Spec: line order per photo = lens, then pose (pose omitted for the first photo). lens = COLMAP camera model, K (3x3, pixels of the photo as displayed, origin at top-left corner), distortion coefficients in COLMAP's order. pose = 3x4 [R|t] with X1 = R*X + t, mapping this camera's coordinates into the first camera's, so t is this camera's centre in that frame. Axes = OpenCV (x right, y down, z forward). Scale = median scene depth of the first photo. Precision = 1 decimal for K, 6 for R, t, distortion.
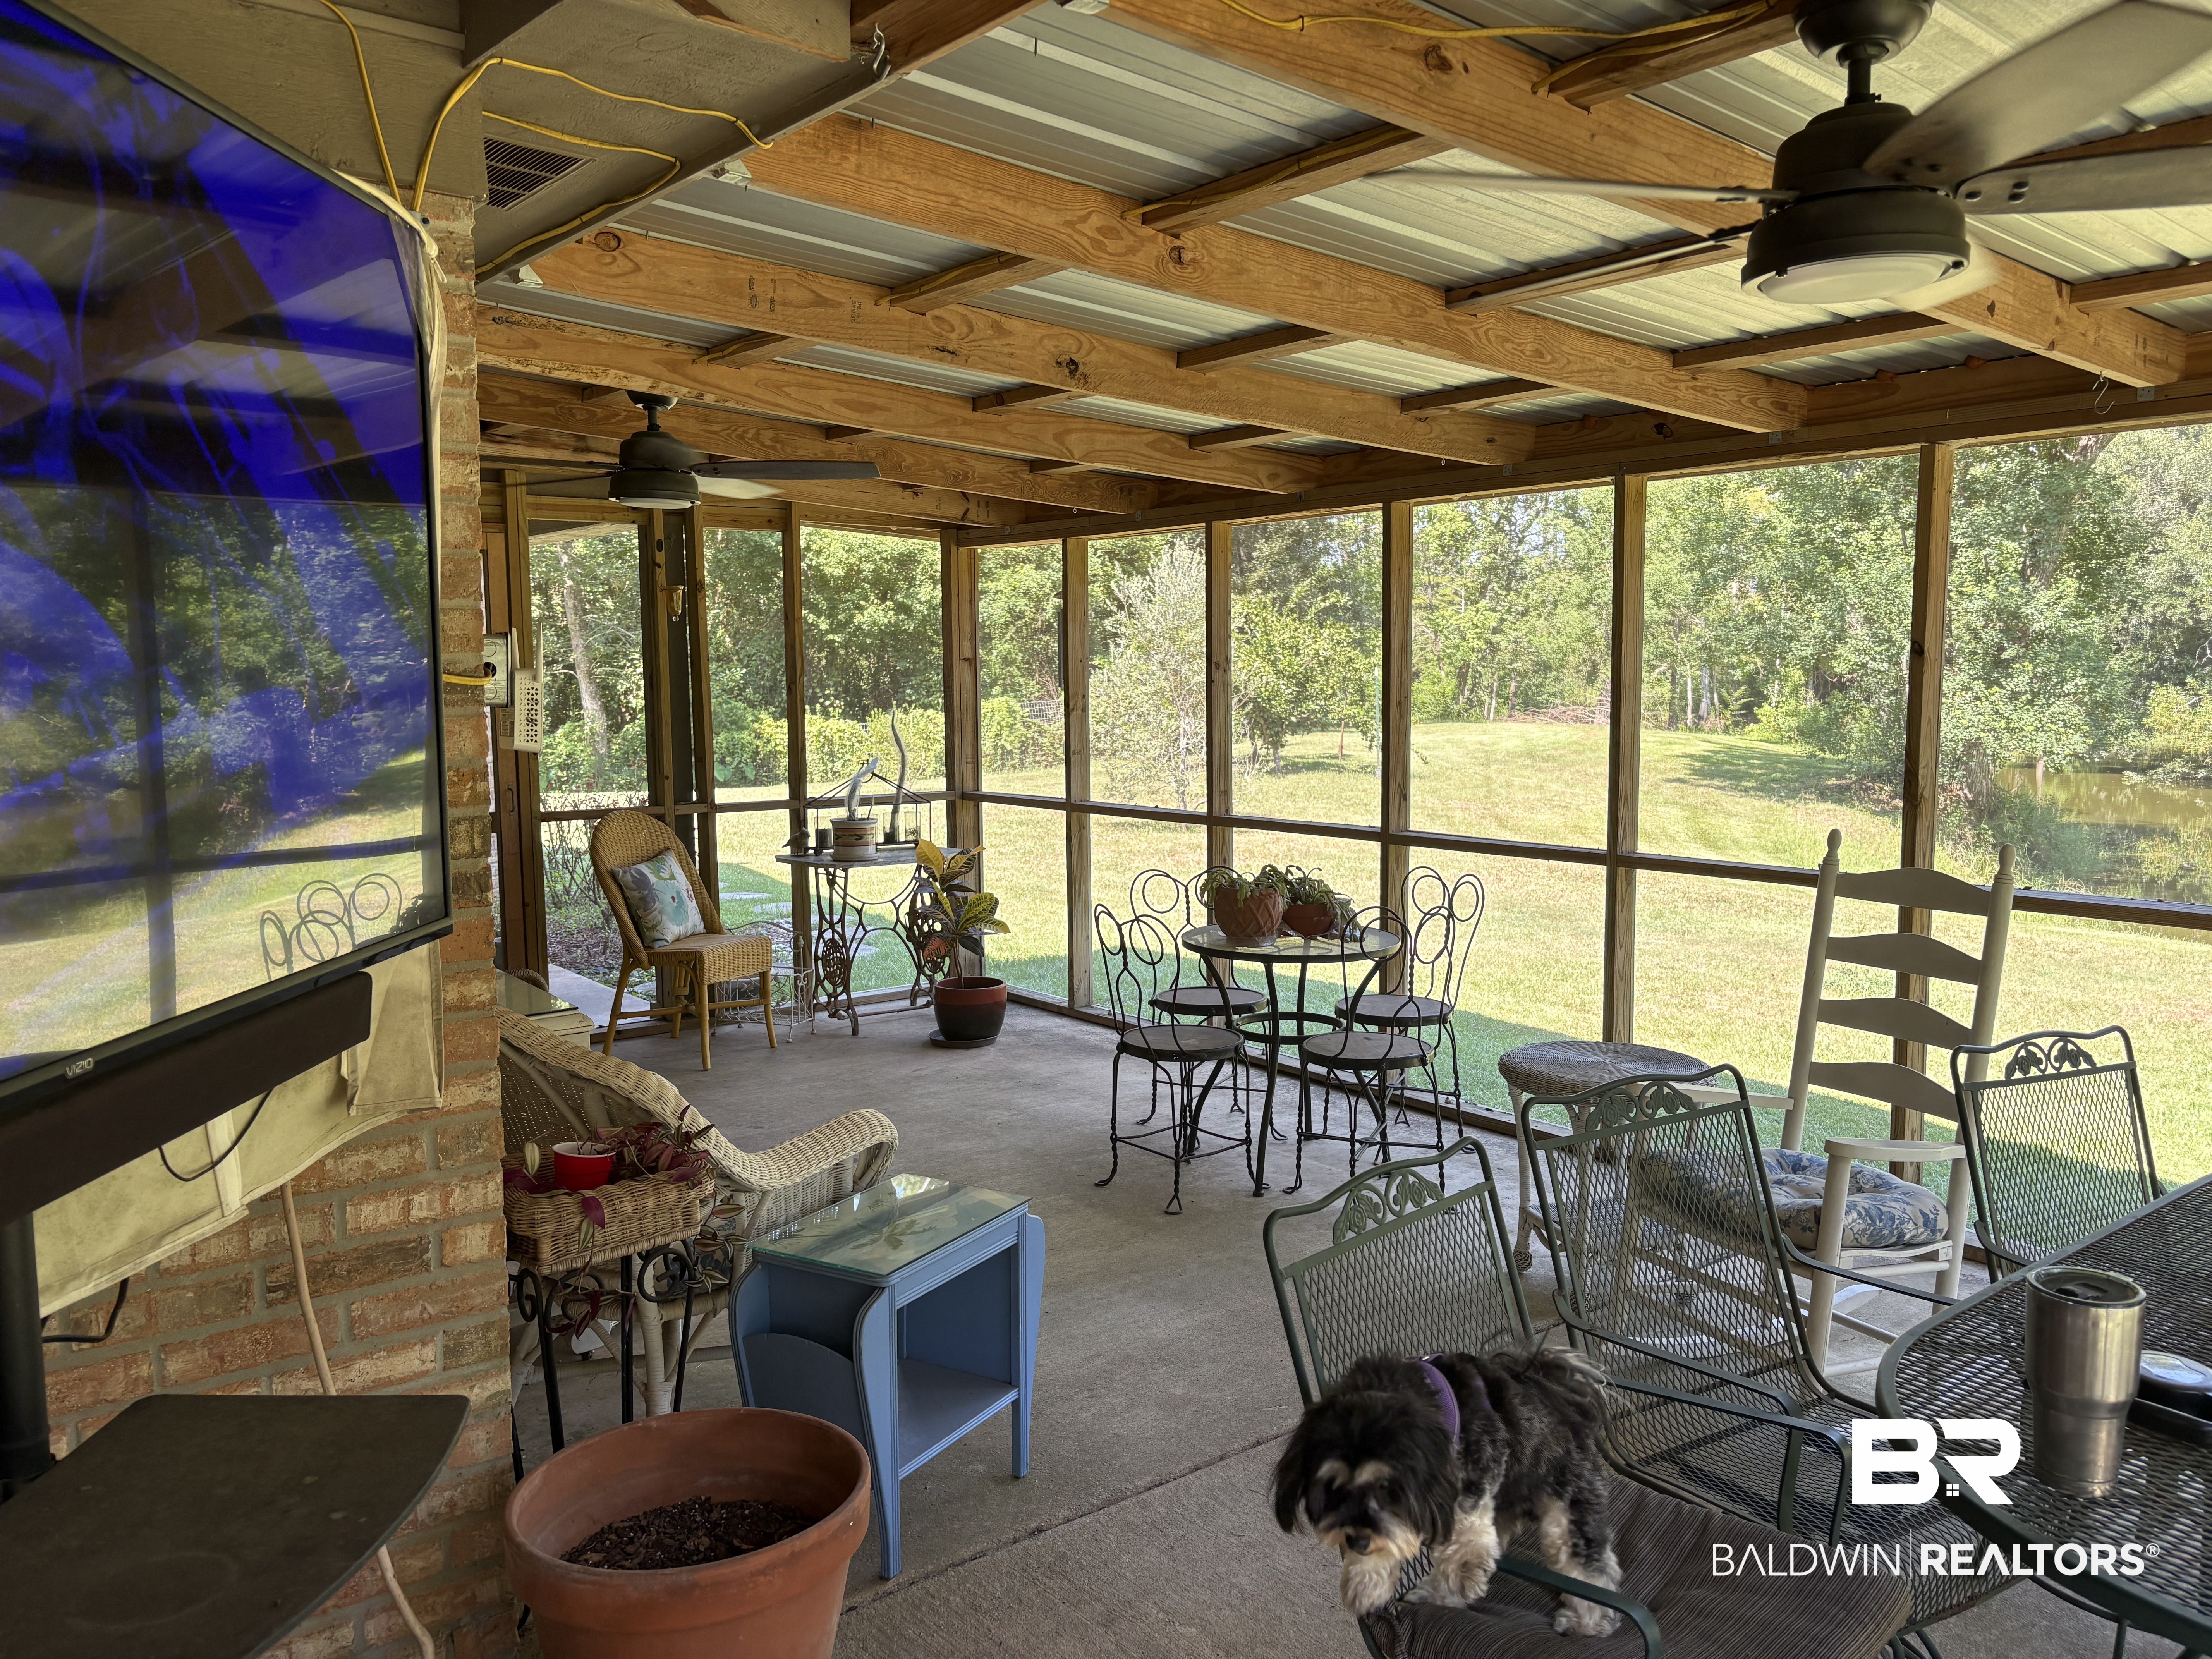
lens RADIAL K [[1680.8, 0, 1115.1], [0, 1680.8, 827.9], [0, 0, 1]] dist [0.052585, -0.064009]
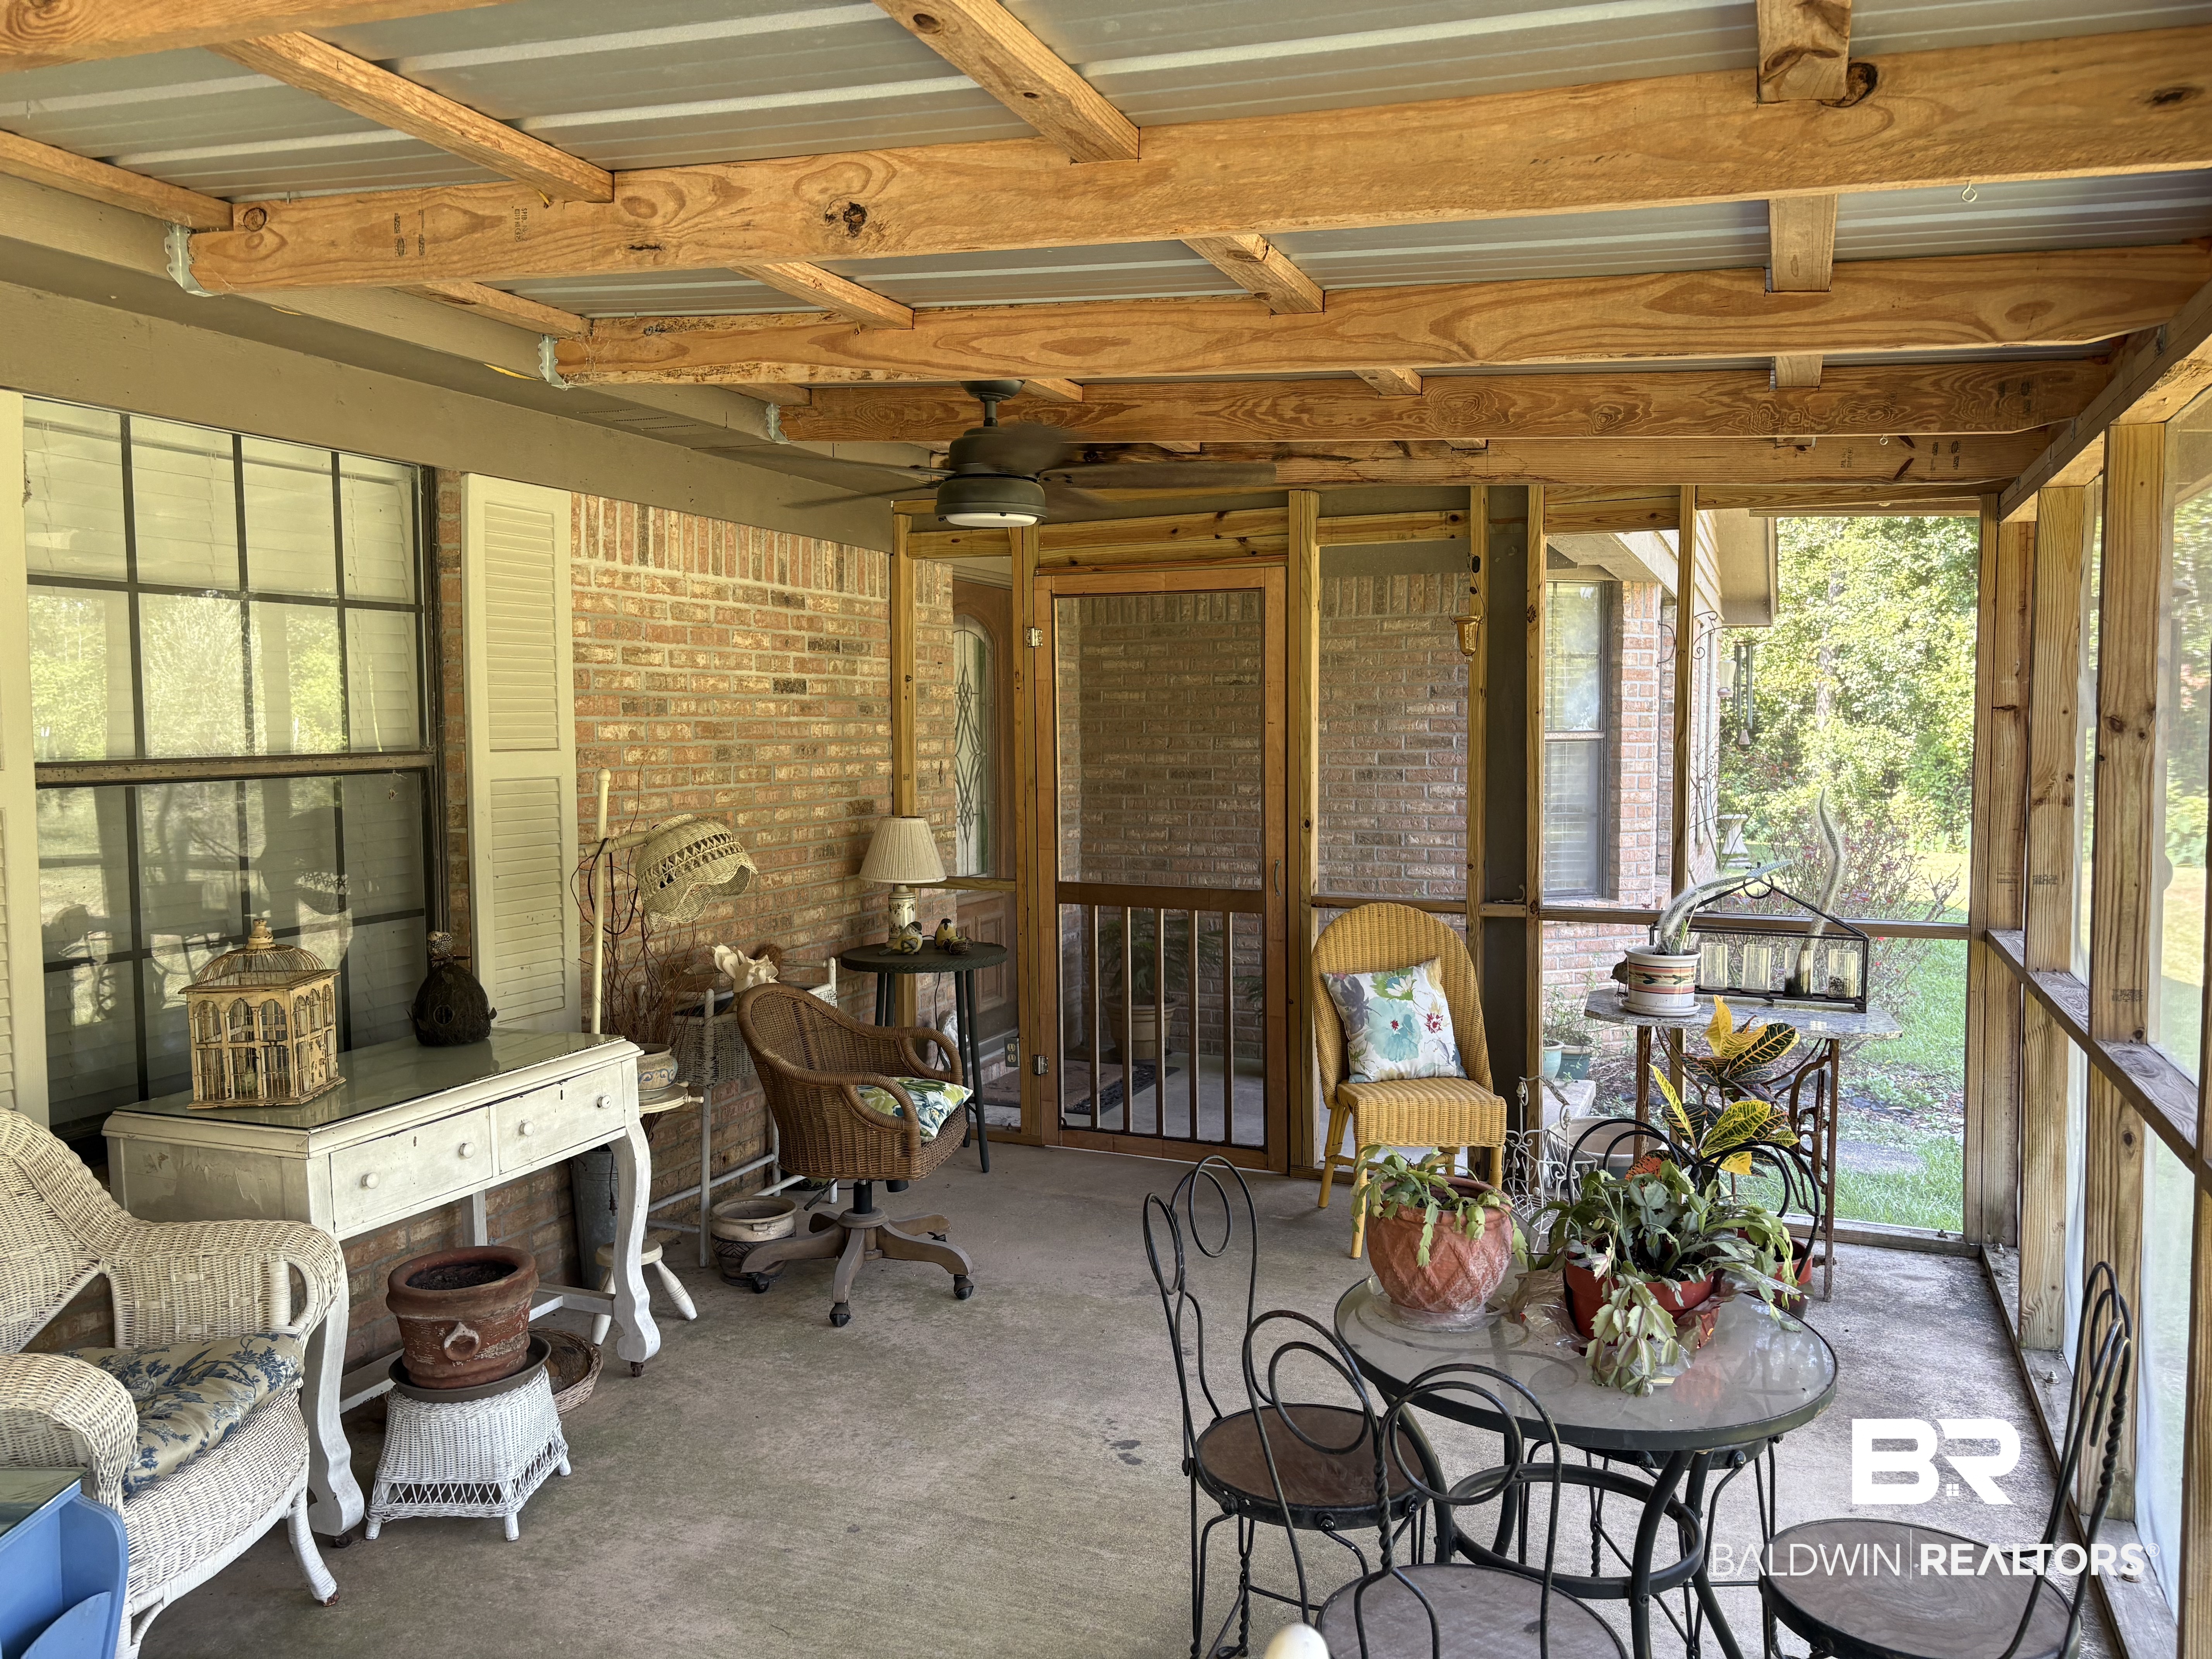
lens RADIAL K [[1680.8, 0, 1104.8], [0, 1680.8, 832.5], [0, 0, 1]] dist [0.052585, -0.064009]
pose [[0.483511, 0.065151, -0.872910, 0.533252], [-0.083435, 0.996116, 0.028131, -0.087741], [0.871353, 0.059230, 0.487069, 0.805680]]
